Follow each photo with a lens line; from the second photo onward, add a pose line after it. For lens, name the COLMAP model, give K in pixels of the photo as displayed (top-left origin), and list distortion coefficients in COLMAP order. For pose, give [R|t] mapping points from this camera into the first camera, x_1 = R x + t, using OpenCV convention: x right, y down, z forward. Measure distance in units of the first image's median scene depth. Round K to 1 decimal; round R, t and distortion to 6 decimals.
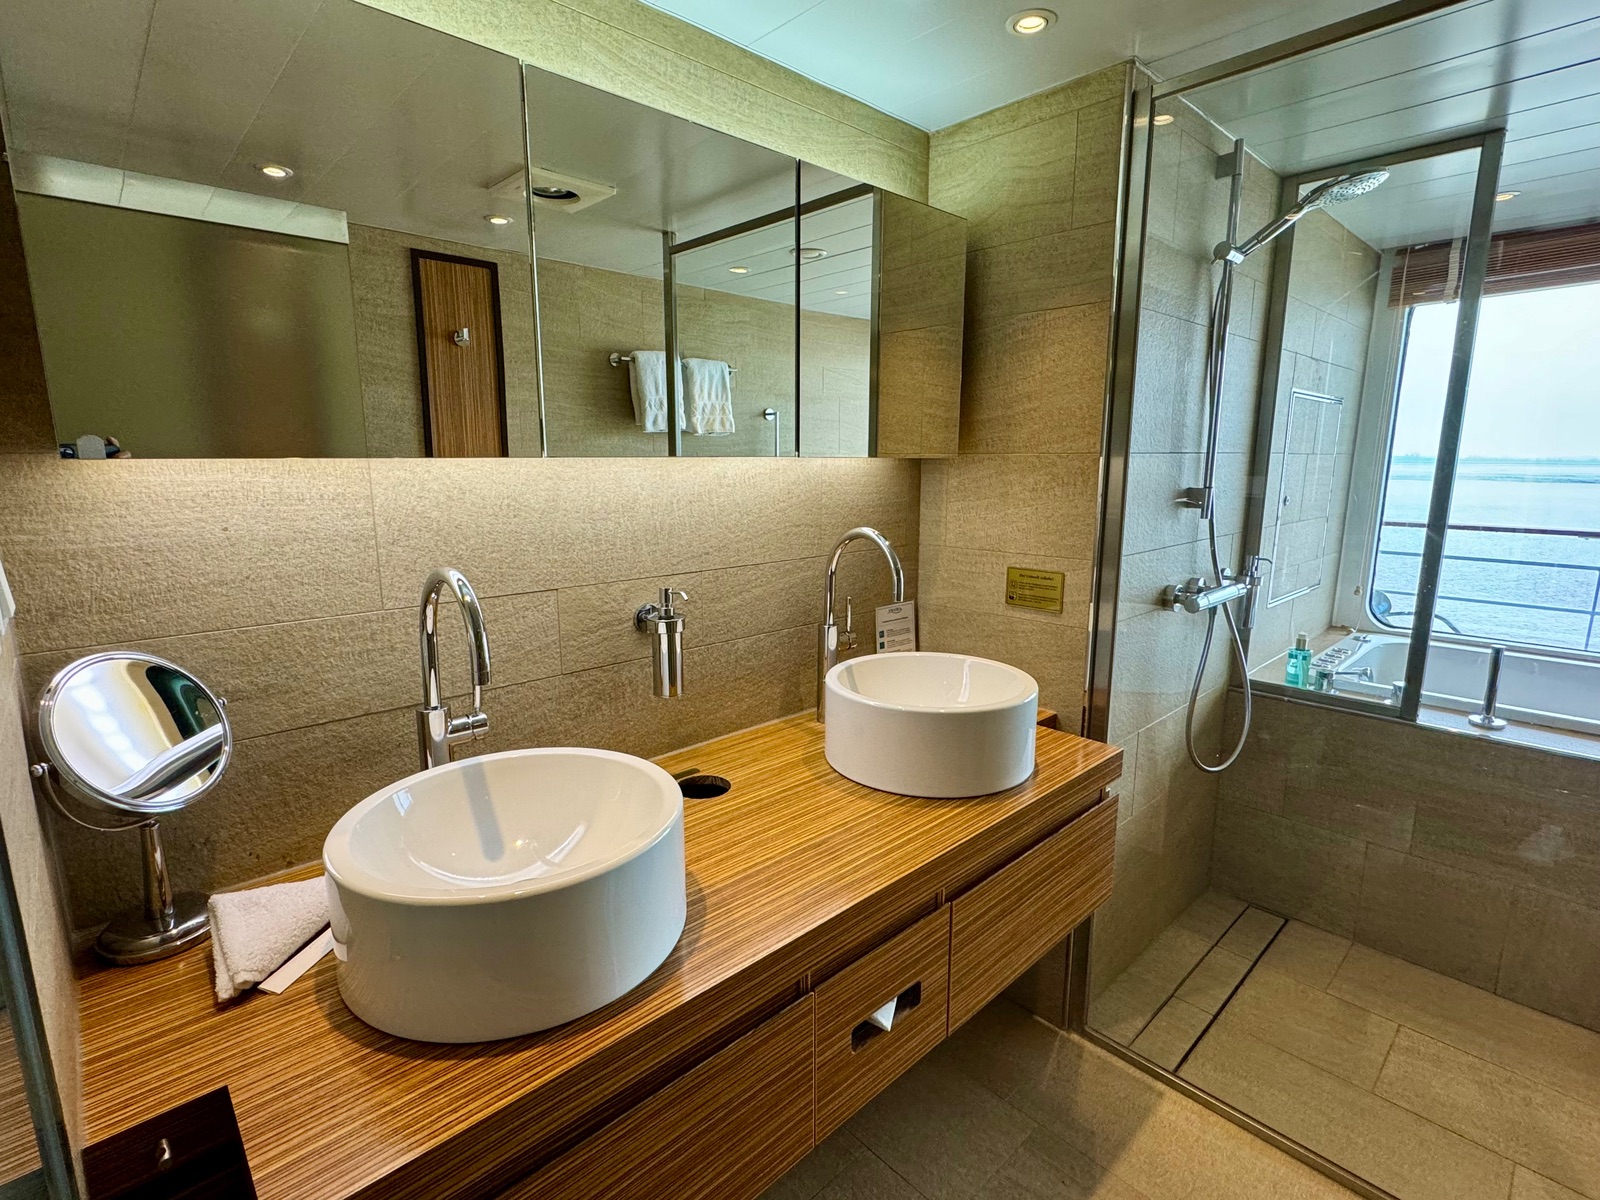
lens RADIAL K [[775.9, 0, 801.0], [0, 775.9, 606.6], [0, 0, 1]] dist [0.001891, 0.000512]
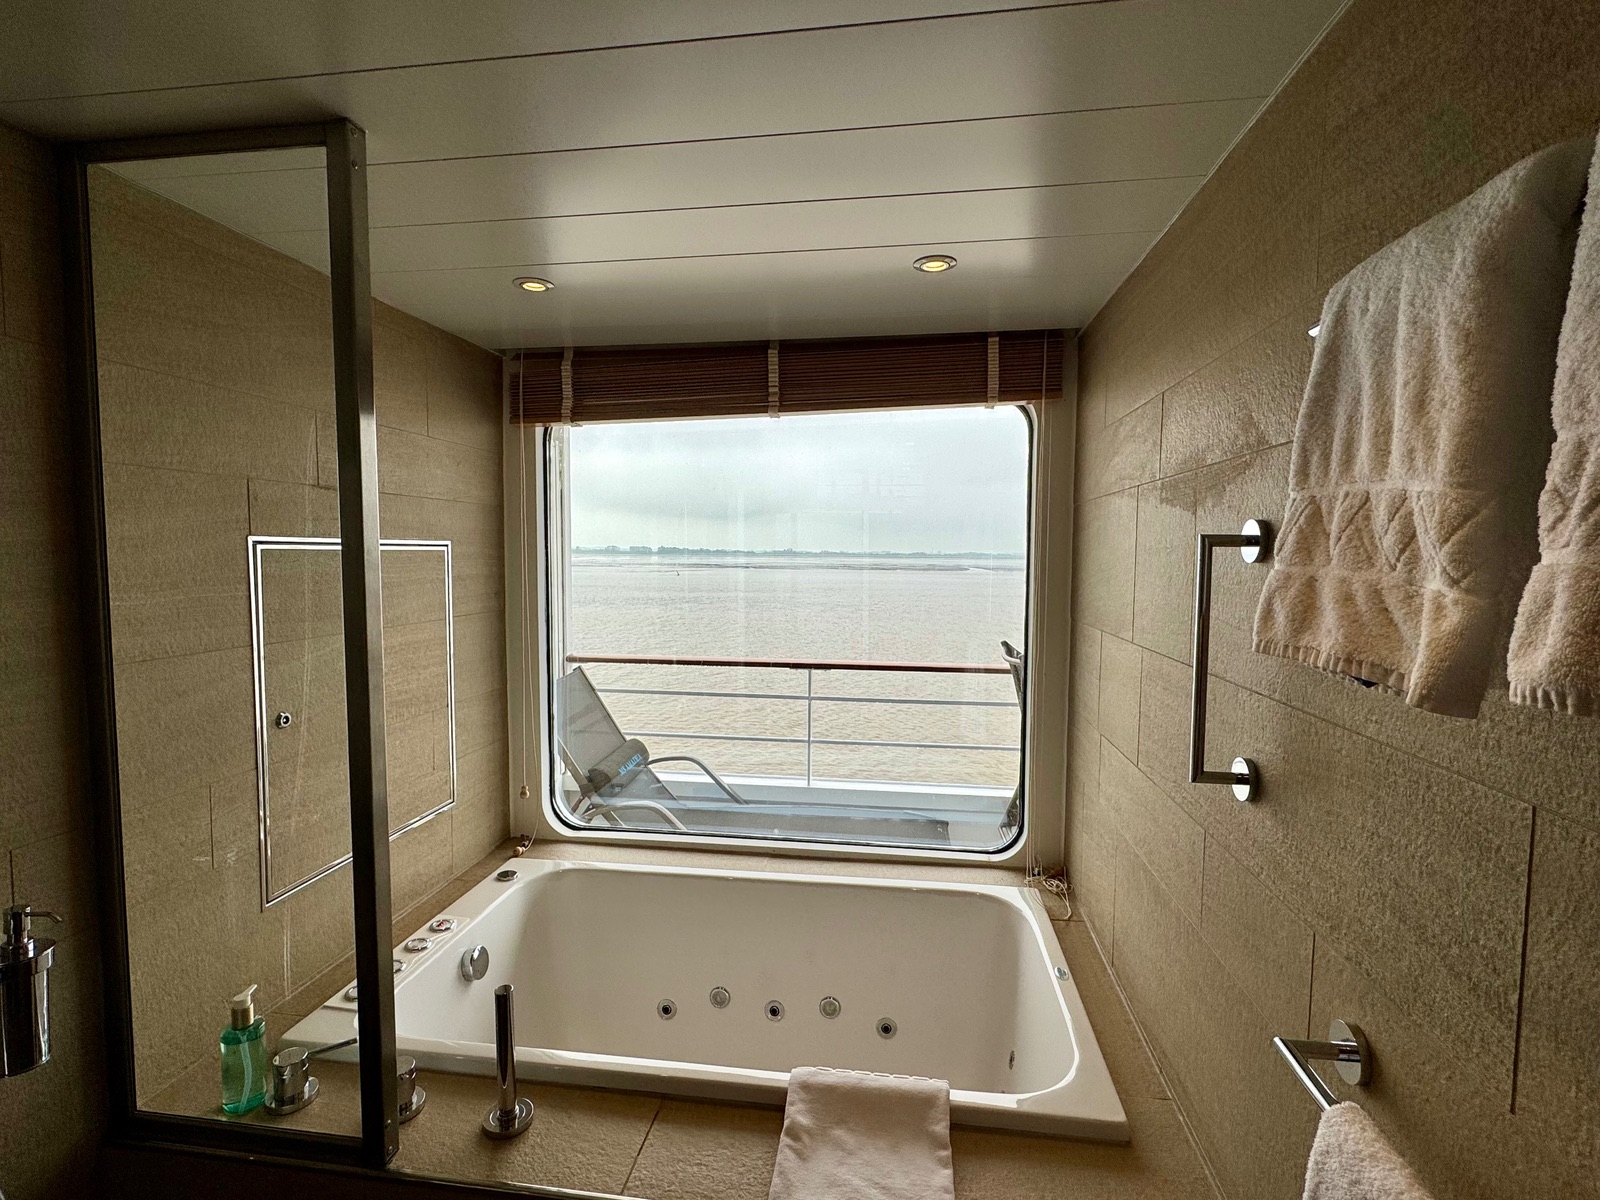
lens RADIAL K [[775.9, 0, 798.6], [0, 775.9, 600.5], [0, 0, 1]] dist [0.001891, 0.000512]
pose [[0.783062, -0.031307, 0.621156, 0.509115], [0.107045, 0.990612, -0.085019, -0.120537], [-0.612663, 0.133067, 0.779062, 0.262005]]
